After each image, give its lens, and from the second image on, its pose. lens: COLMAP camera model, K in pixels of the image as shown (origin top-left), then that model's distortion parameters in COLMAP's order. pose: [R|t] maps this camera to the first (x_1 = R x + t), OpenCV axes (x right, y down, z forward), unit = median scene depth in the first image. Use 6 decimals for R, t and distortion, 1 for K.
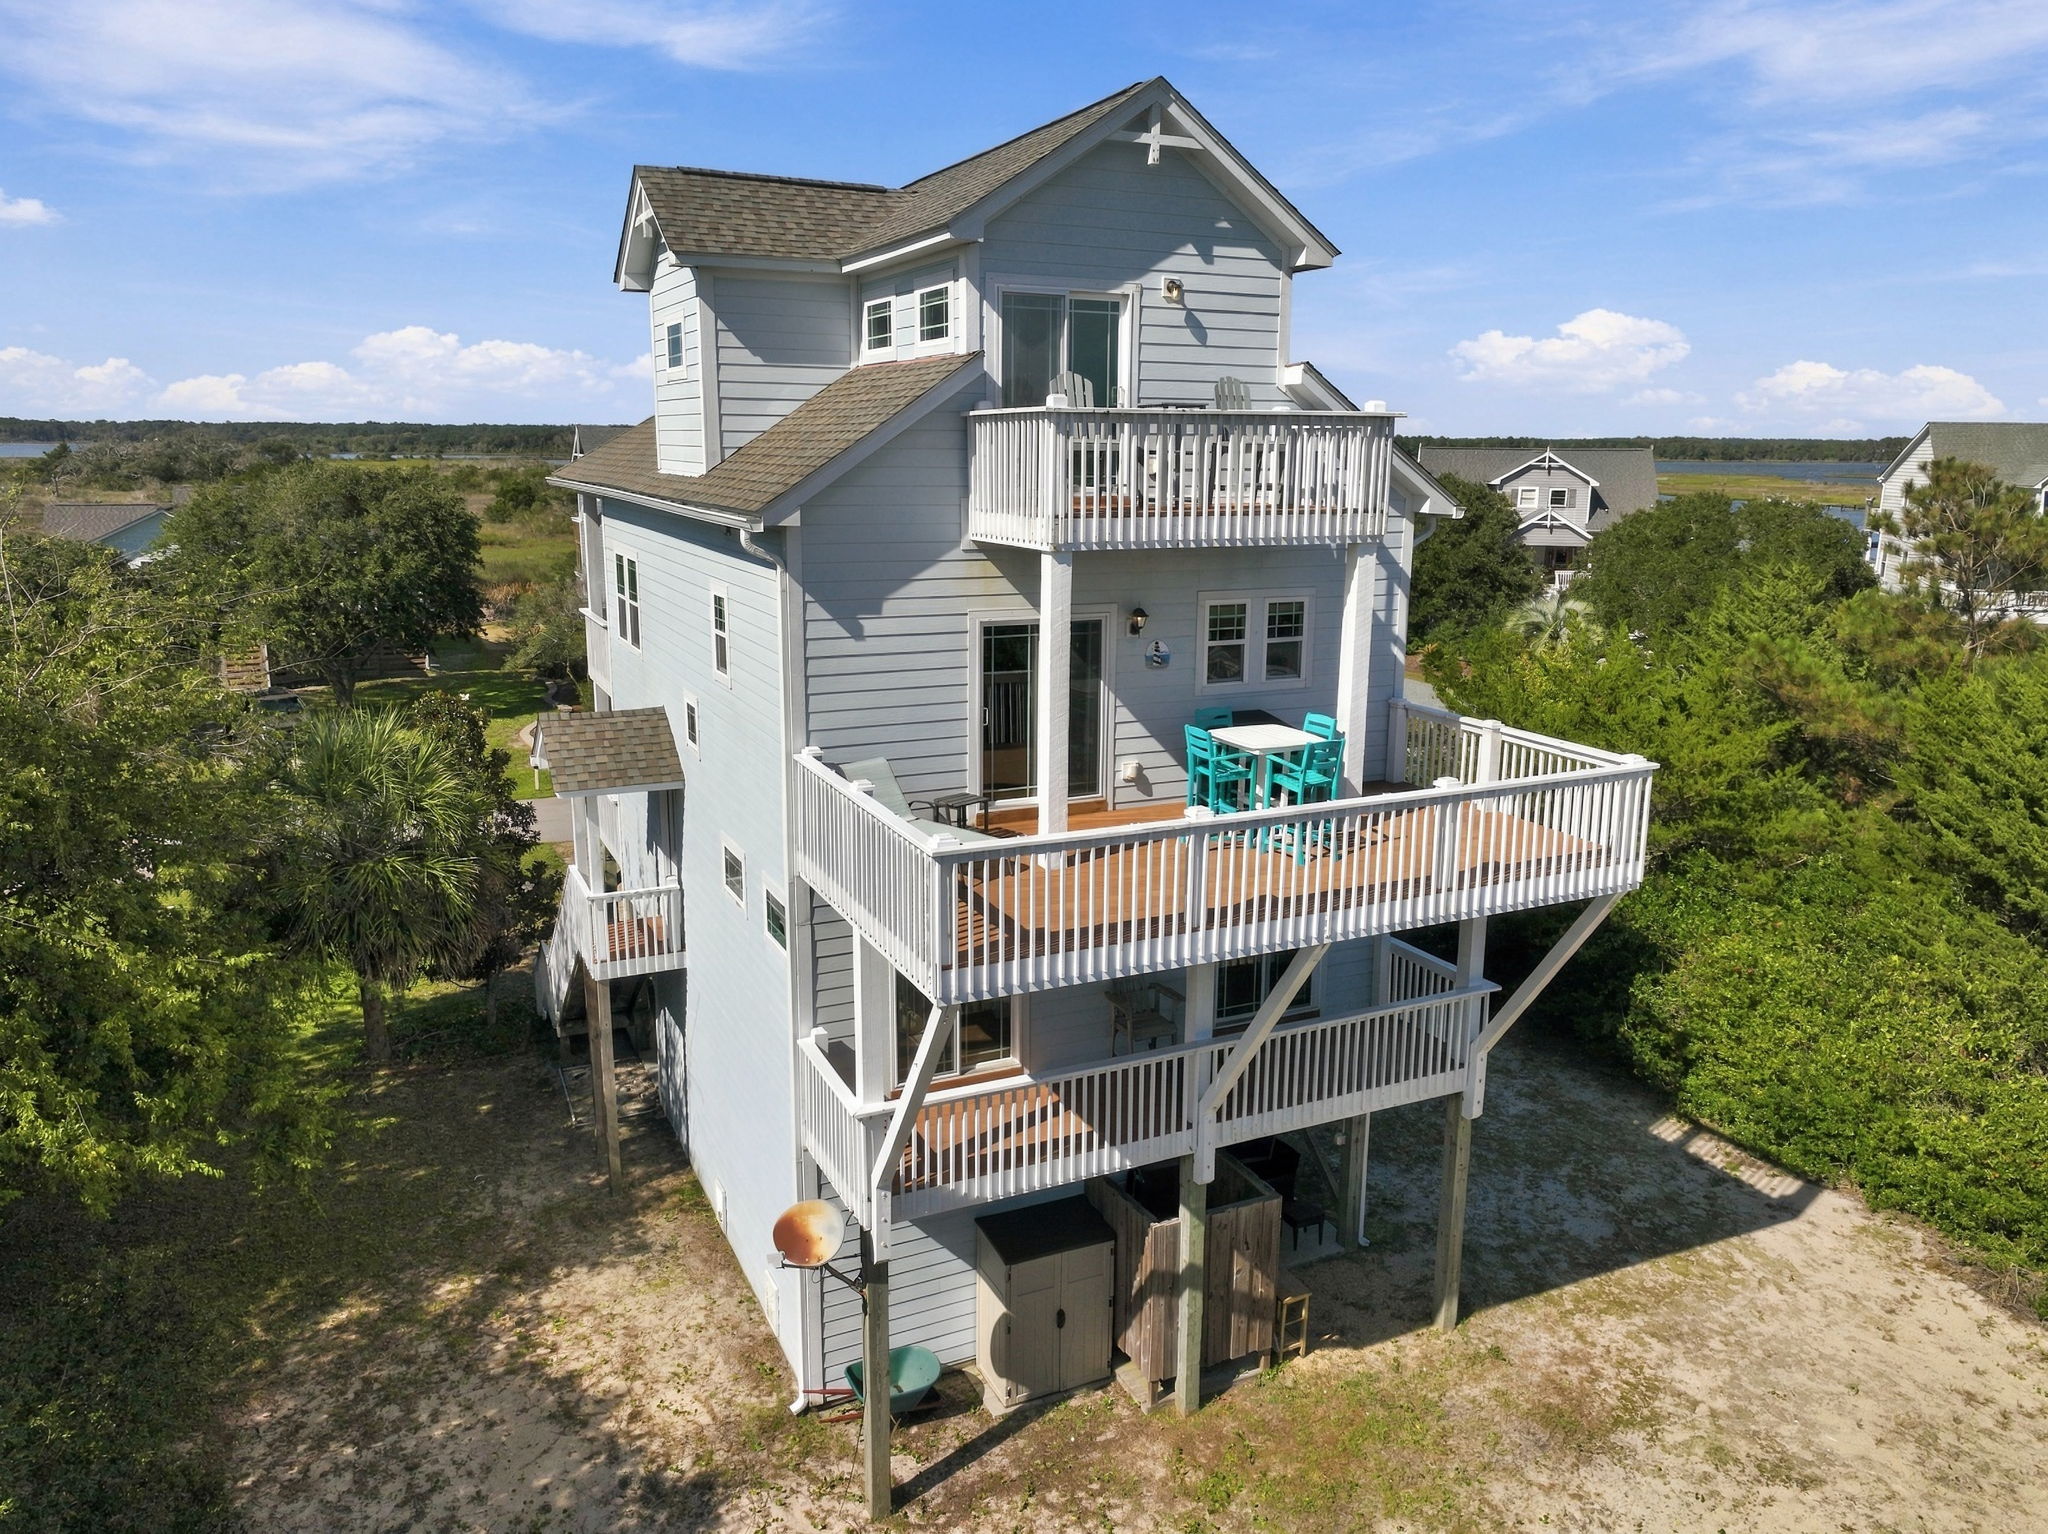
lens RADIAL K [[1436.3, 0, 1024.0], [0, 1436.3, 767.0], [0, 0, 1]] dist [0.002645, 0.025185]
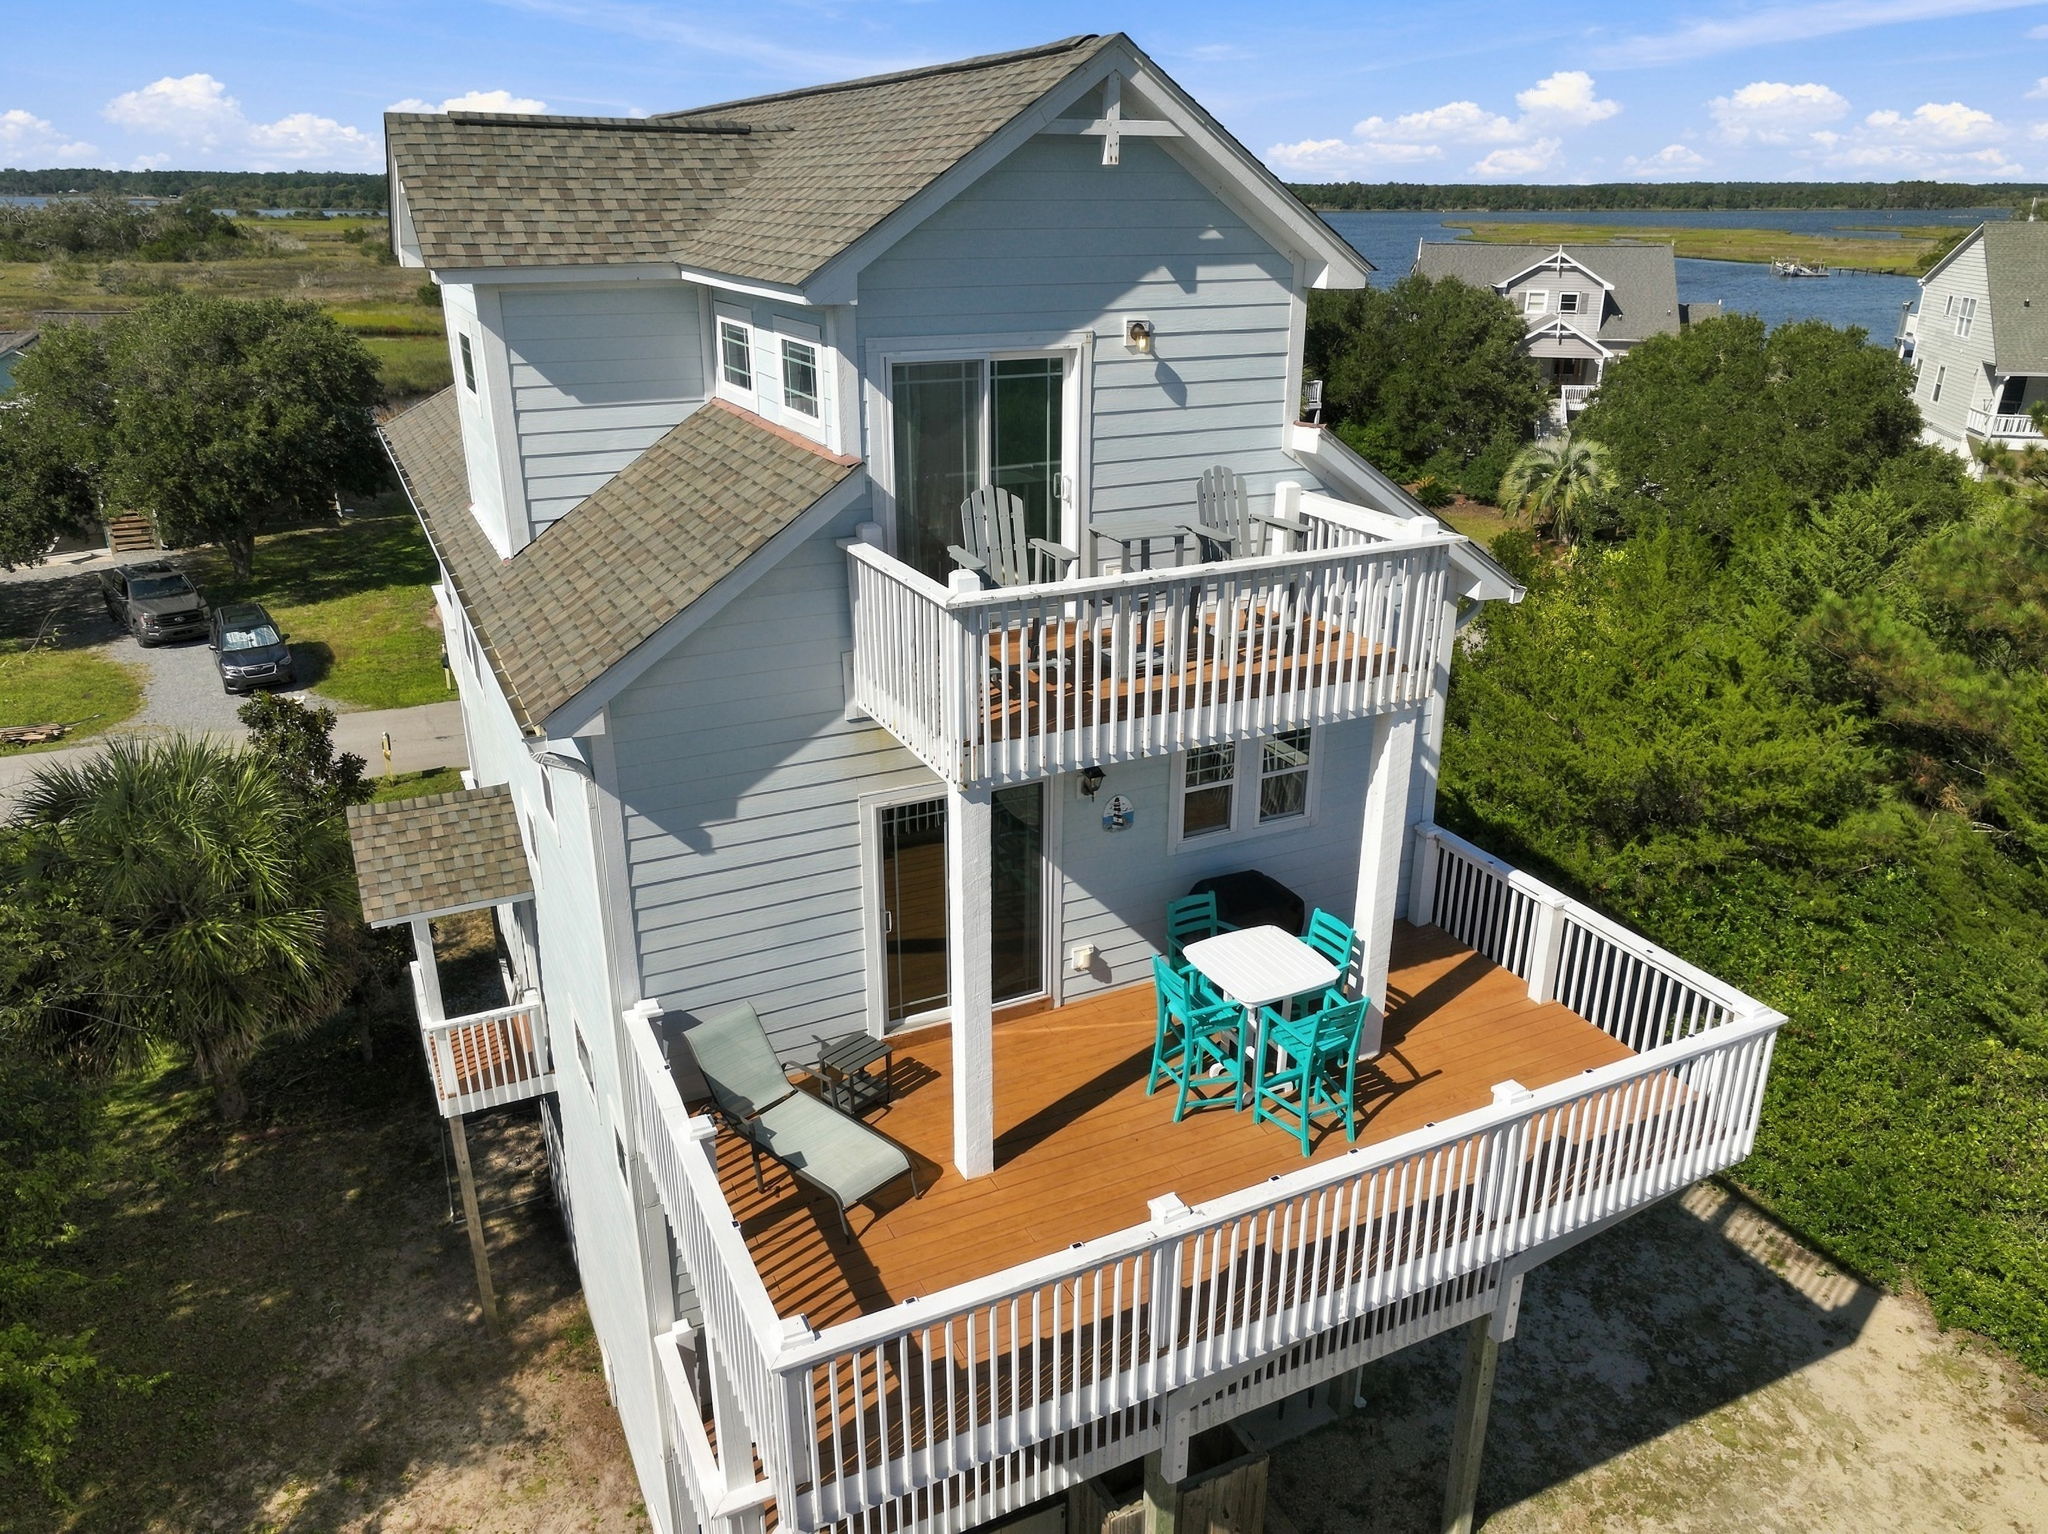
lens RADIAL K [[1436.3, 0, 1024.0], [0, 1436.3, 767.0], [0, 0, 1]] dist [0.002645, 0.025185]
pose [[0.999841, -0.010973, 0.014035, 0.028432], [0.008629, 0.987504, 0.157361, -0.190998], [-0.015587, -0.157214, 0.987441, 0.221368]]
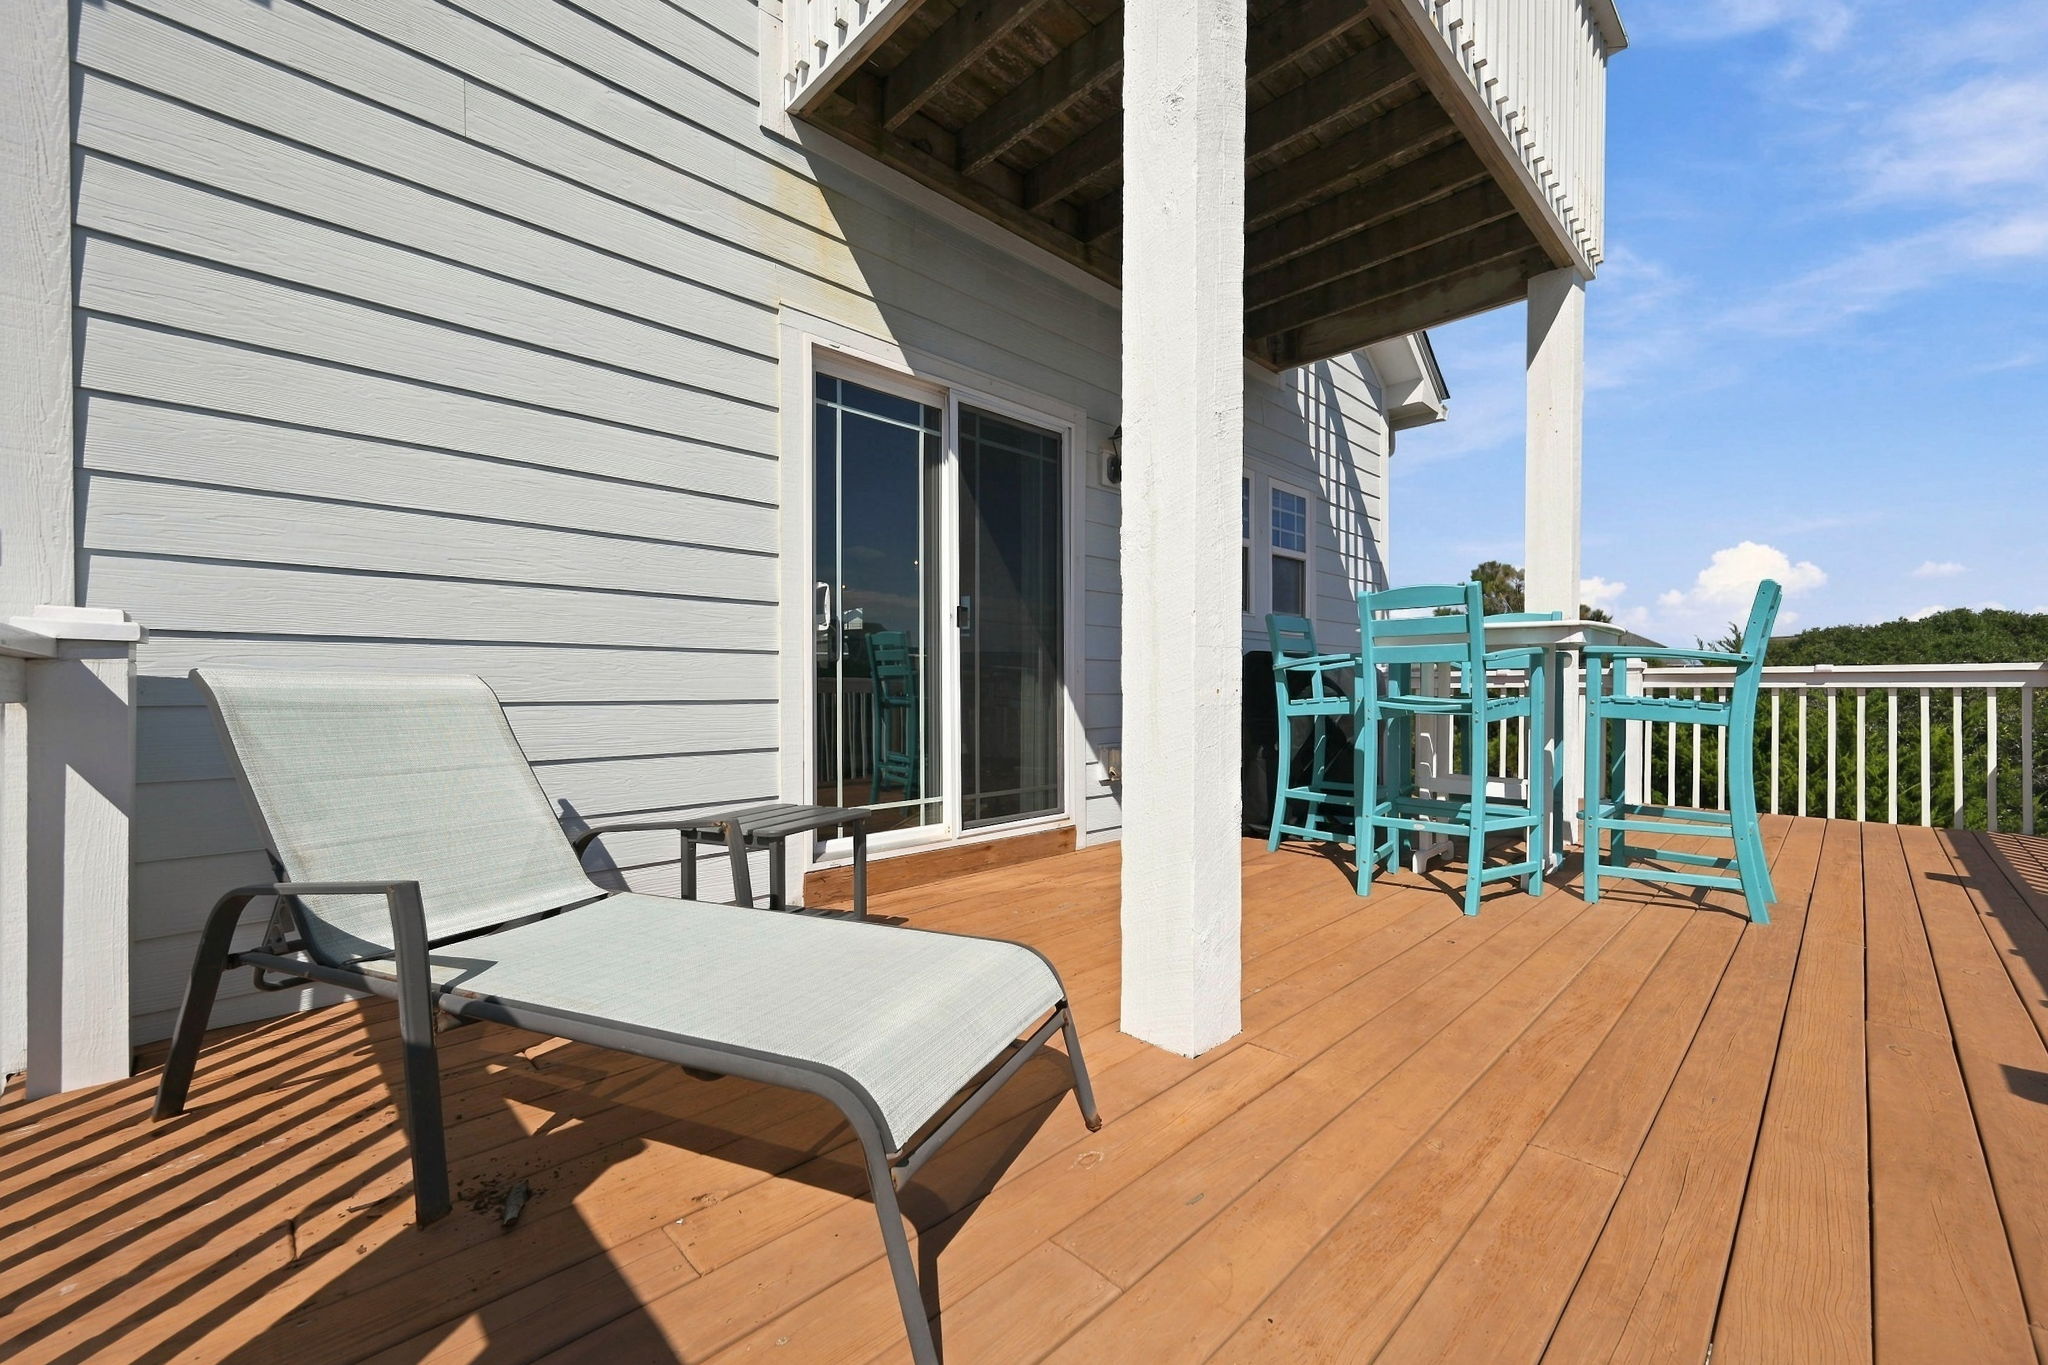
lens RADIAL K [[810.0, 0, 1028.4], [0, 810.0, 684.2], [0, 0, 1]] dist [0.000232, 0.000138]
pose [[0.944647, -0.008060, 0.327989, -0.036980], [0.078480, 0.976227, -0.202042, 0.026190], [-0.318563, 0.216599, 0.922823, 0.649774]]
